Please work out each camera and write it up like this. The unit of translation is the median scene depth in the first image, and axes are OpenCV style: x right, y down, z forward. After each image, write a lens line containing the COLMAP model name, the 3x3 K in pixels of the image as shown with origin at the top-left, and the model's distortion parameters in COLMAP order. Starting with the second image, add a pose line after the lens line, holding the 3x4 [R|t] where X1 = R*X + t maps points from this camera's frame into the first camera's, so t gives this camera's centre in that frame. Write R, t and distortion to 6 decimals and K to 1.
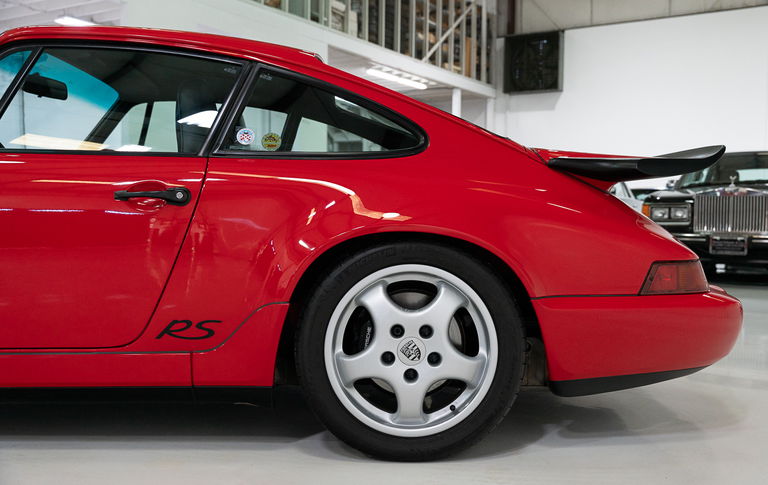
lens RADIAL K [[795.8, 0, 390.2], [0, 795.8, 240.5], [0, 0, 1]] dist [-0.001917, 0.000000]
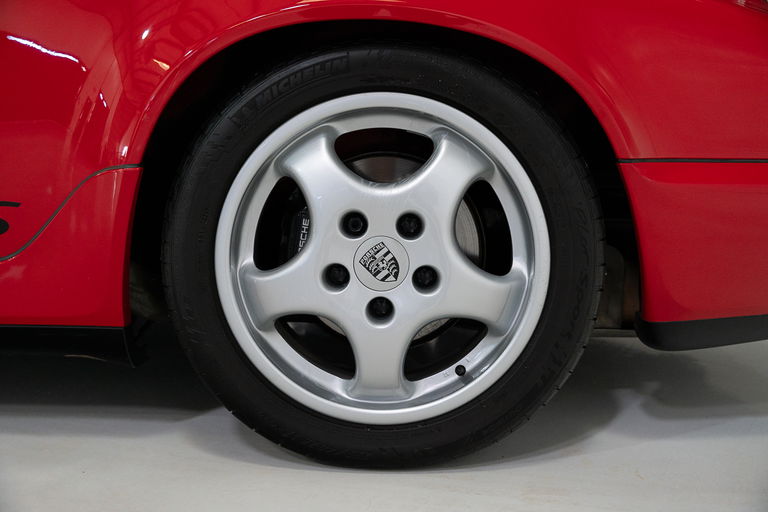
lens RADIAL K [[729.1, 0, 378.6], [0, 729.1, 254.1], [0, 0, 1]] dist [0.010653, 0.000000]
pose [[0.998625, 0.007561, -0.051870, 0.048966], [-0.002296, 0.994902, 0.100824, 0.084666], [0.052368, -0.100566, 0.993551, 0.525262]]
